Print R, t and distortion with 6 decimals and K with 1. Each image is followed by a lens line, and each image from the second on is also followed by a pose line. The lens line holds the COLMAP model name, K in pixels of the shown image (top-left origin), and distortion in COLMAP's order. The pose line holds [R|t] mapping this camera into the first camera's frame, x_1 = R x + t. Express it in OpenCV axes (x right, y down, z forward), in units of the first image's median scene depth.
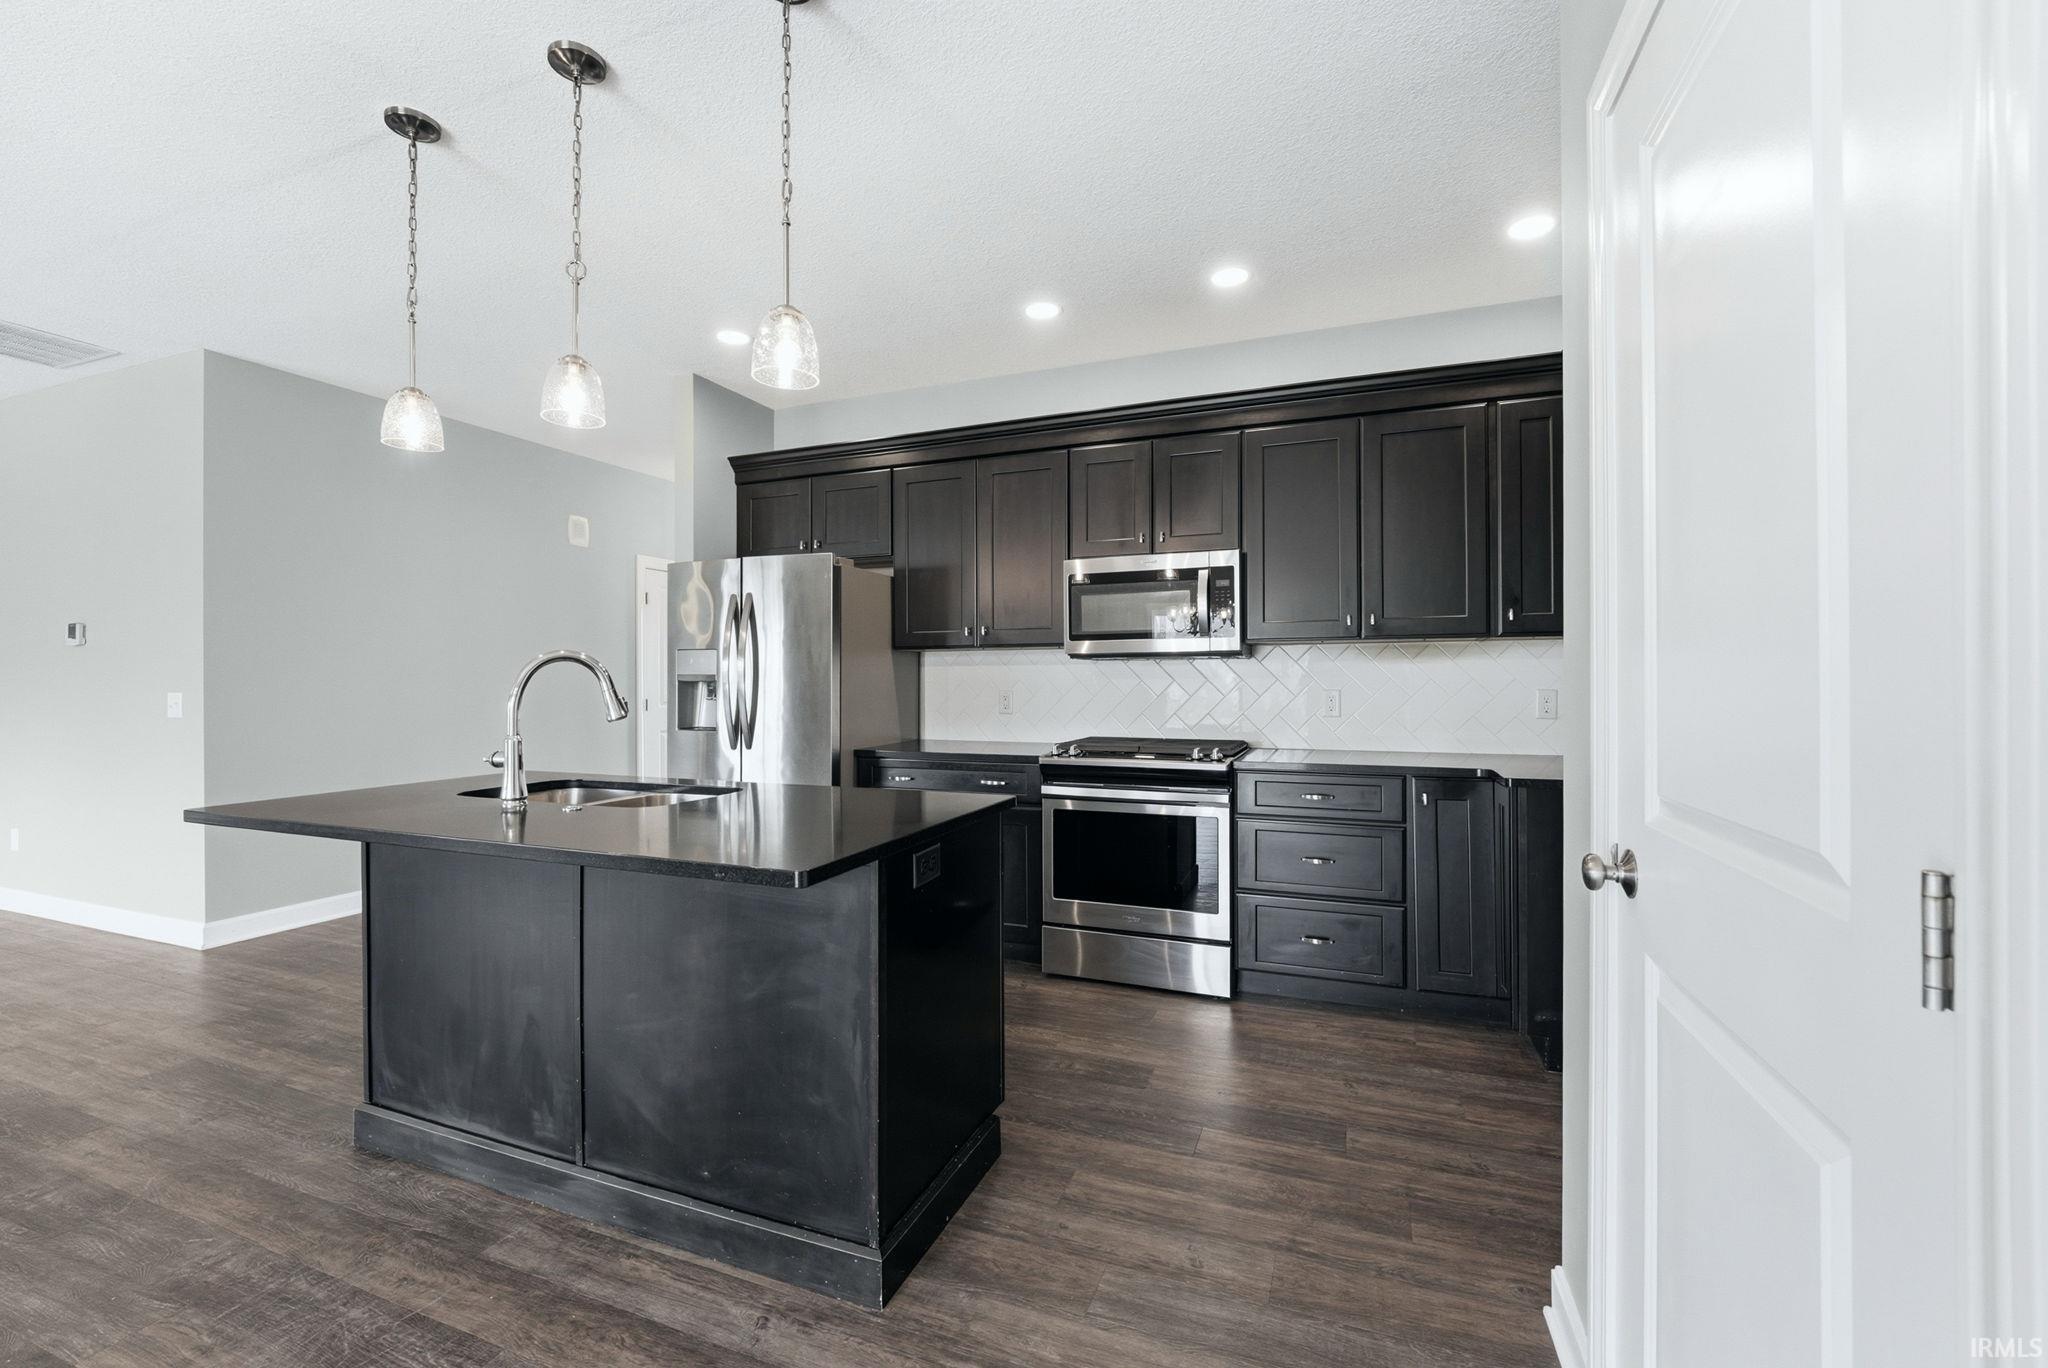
lens RADIAL K [[839.5, 0, 1029.7], [0, 839.5, 685.8], [0, 0, 1]] dist [-0.019404, 0.004866]
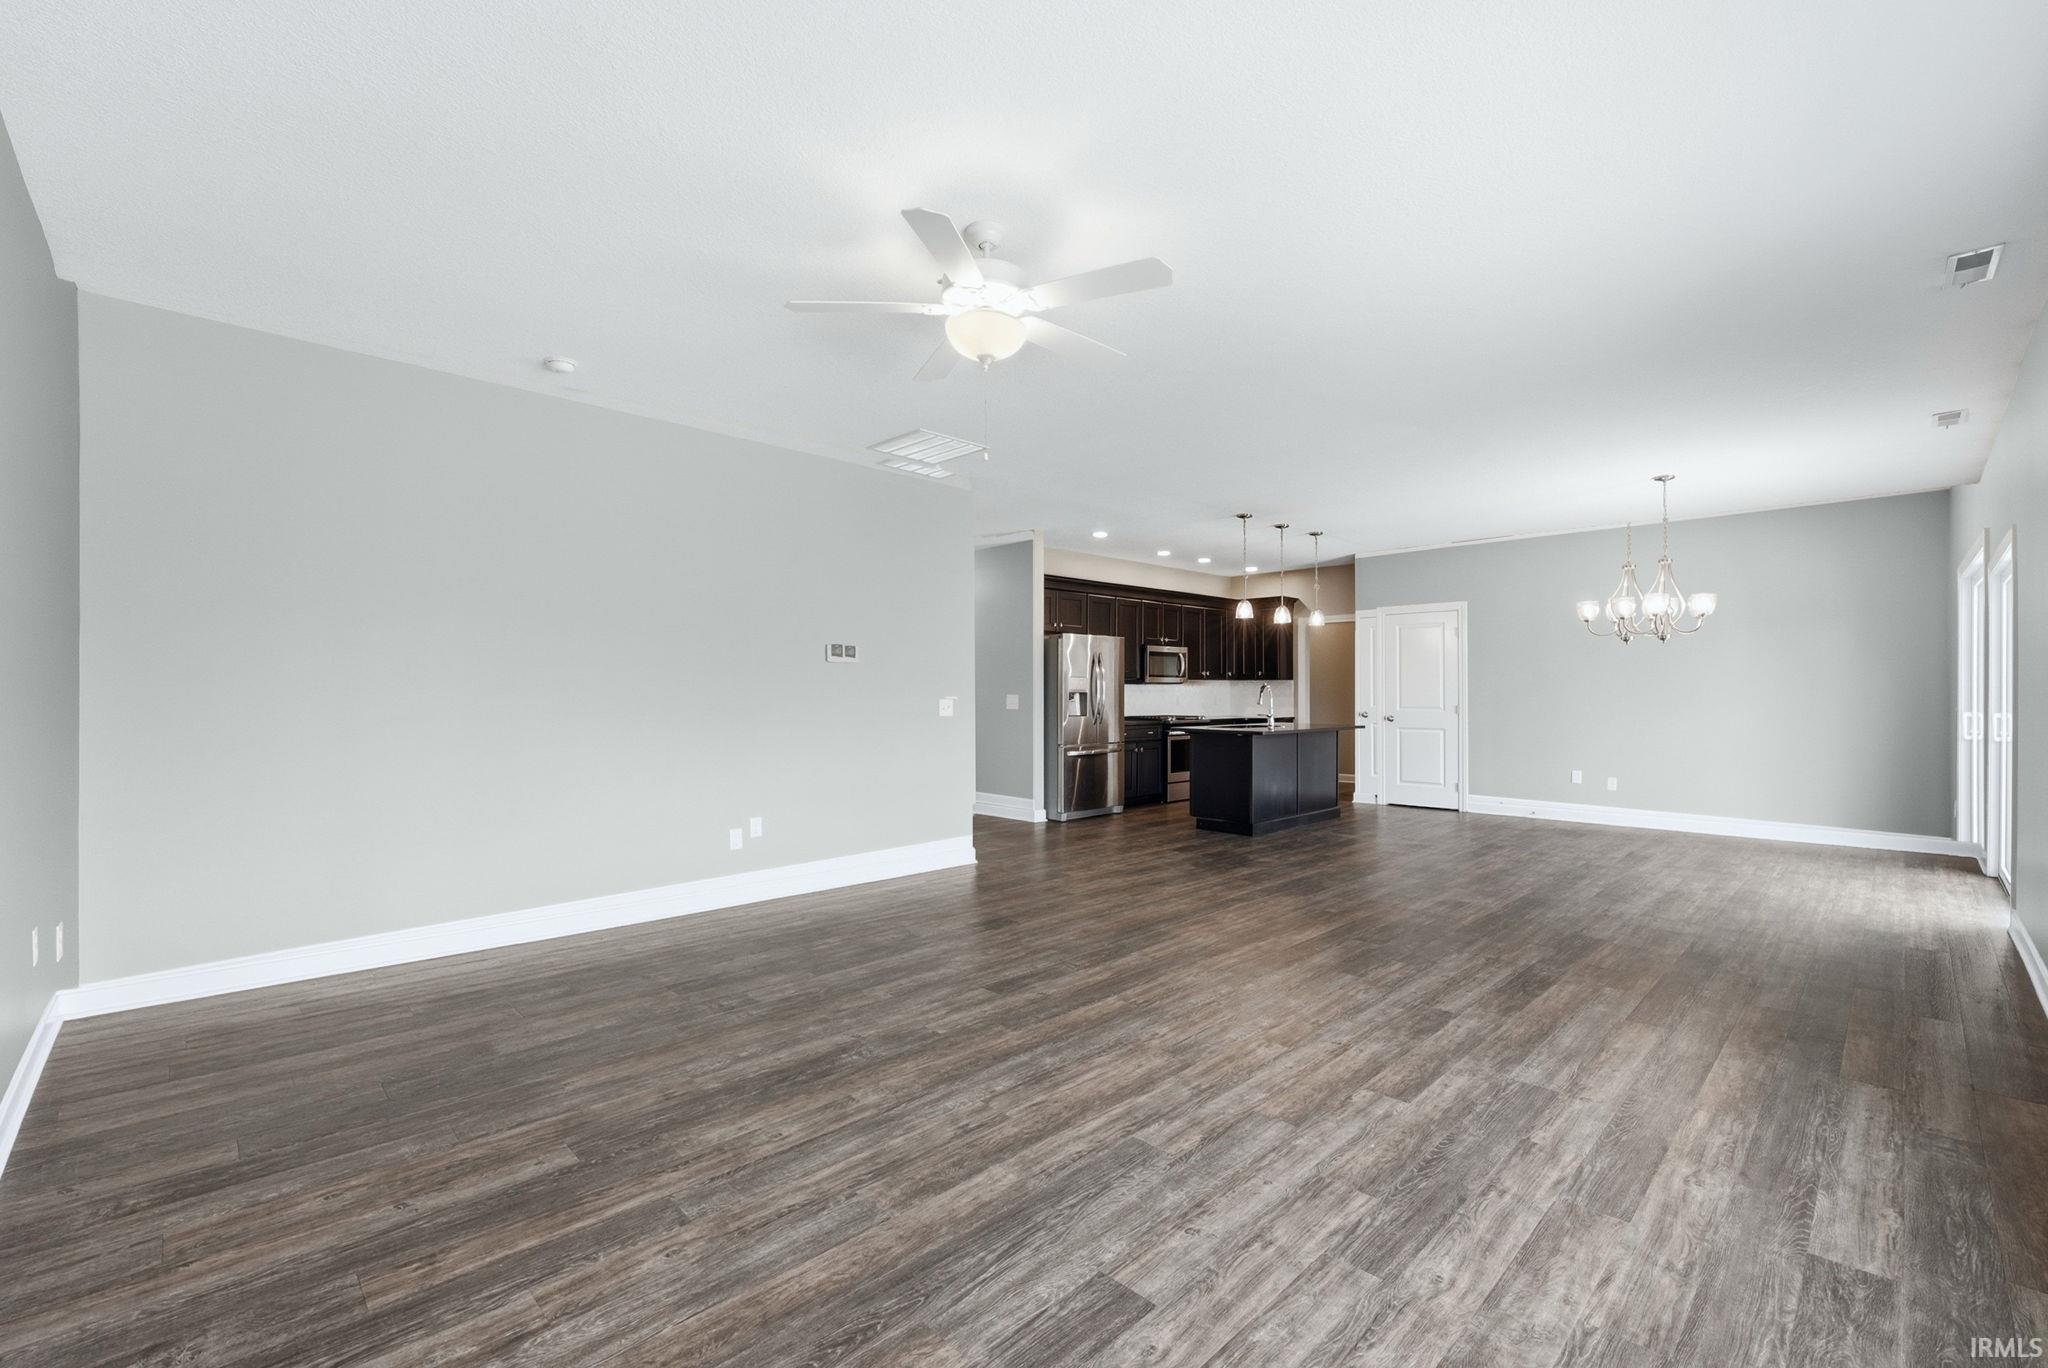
lens RADIAL K [[876.3, 0, 1024.0], [0, 876.3, 684.0], [0, 0, 1]] dist [-0.028272, 0.004554]
pose [[0.419662, 0.010240, 0.907623, -2.921963], [0.002306, 0.999921, -0.012348, 0.000307], [-0.907678, 0.007275, 0.419605, 0.257208]]
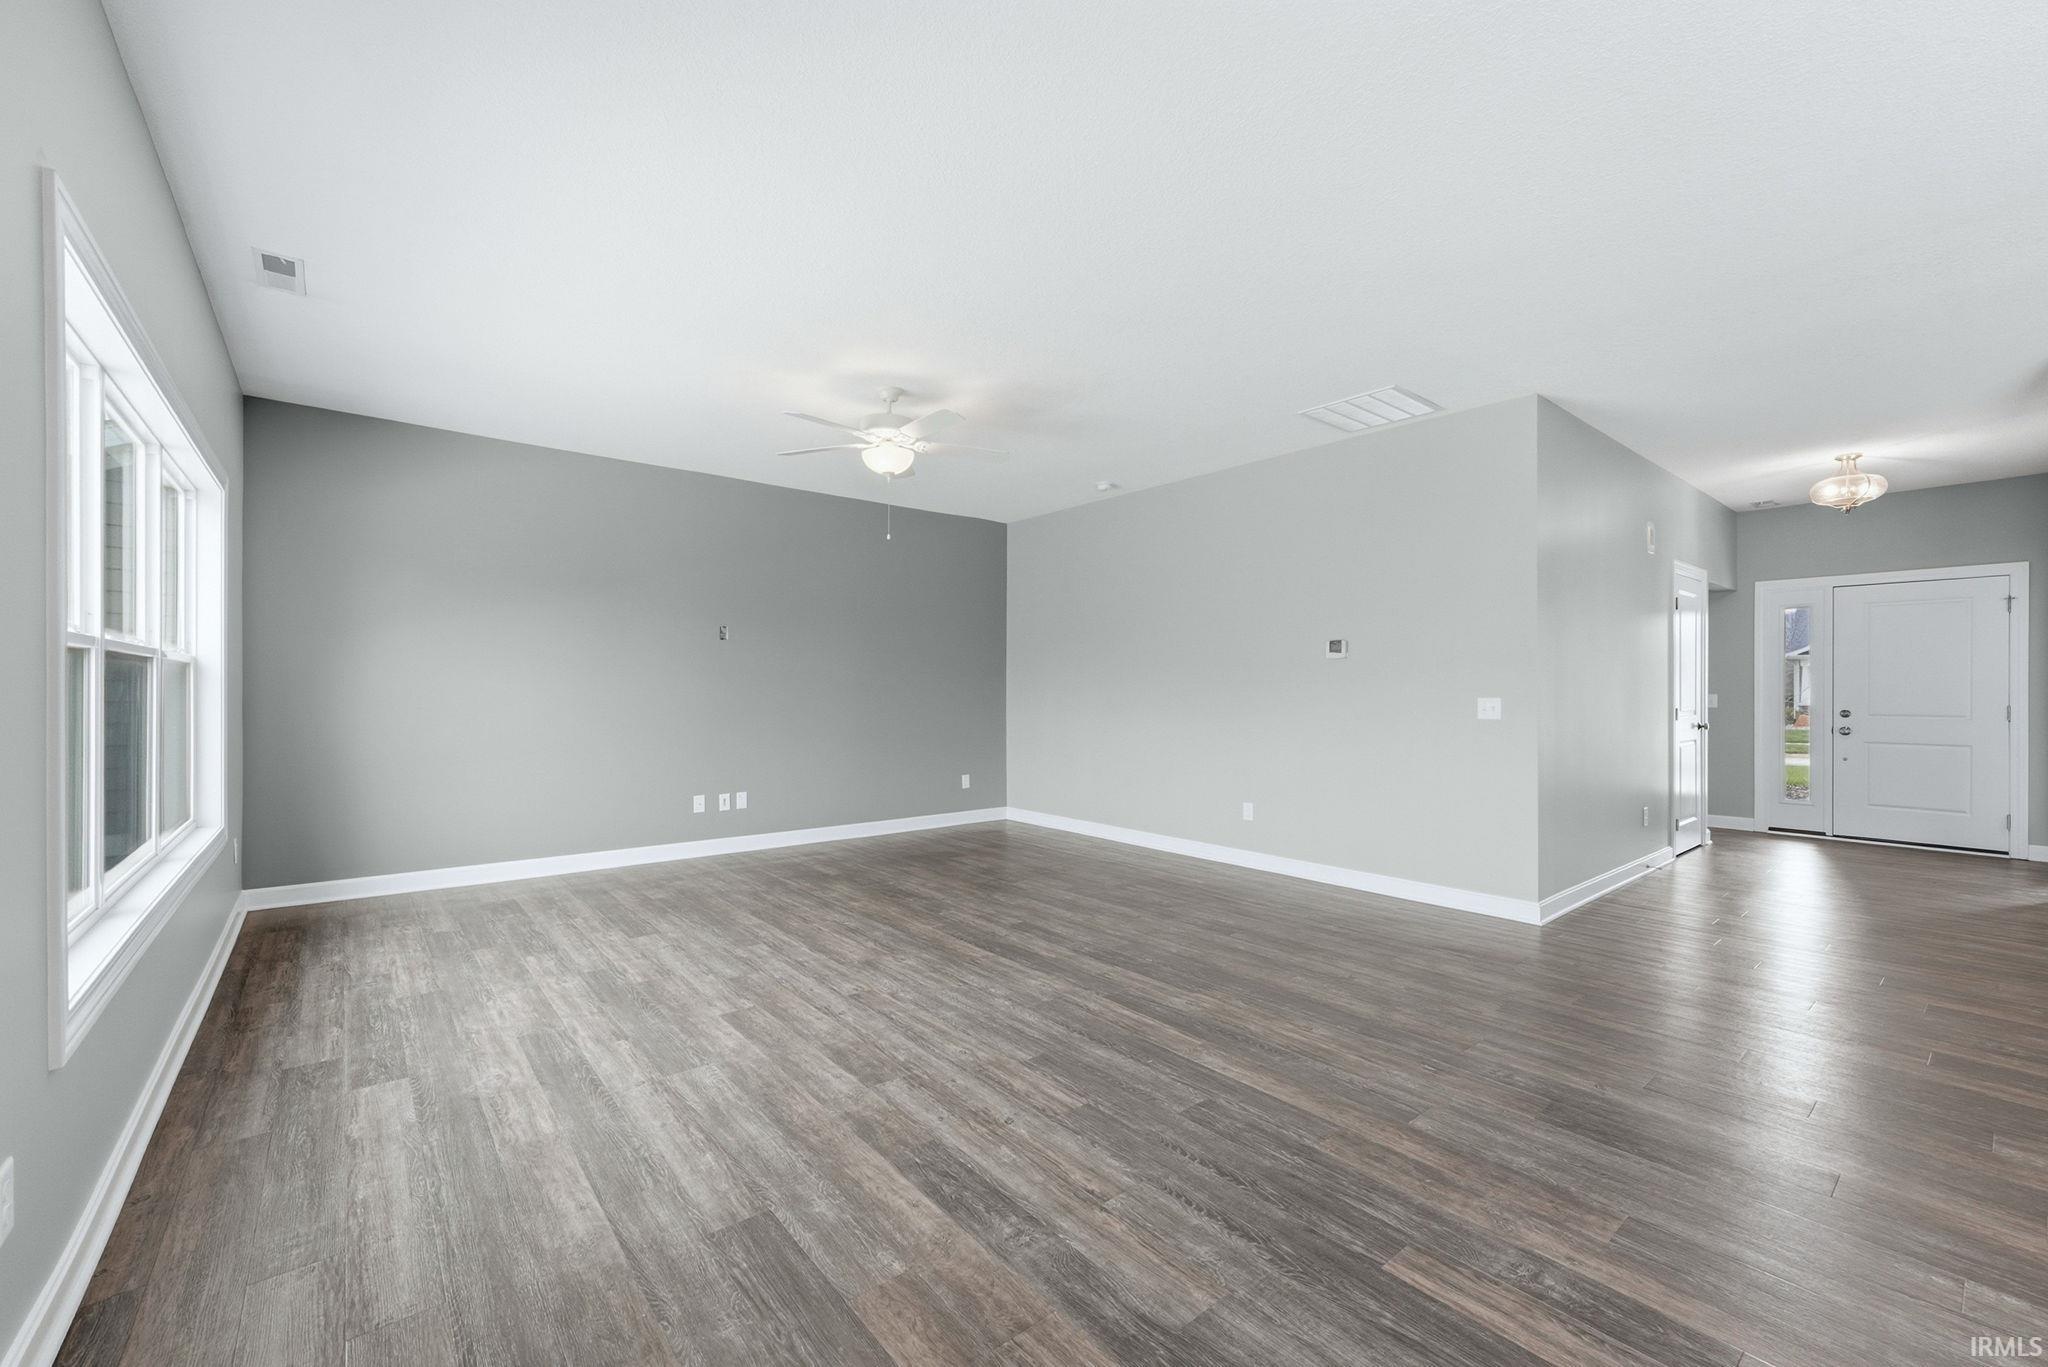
lens RADIAL K [[828.4, 0, 1026.9], [0, 828.4, 690.9], [0, 0, 1]] dist [0.001840, 0.000099]
pose [[0.870703, 0.004970, -0.491784, -1.246856], [-0.006590, 0.999977, -0.001560, 0.006252], [0.491765, 0.004599, 0.870716, -0.390336]]
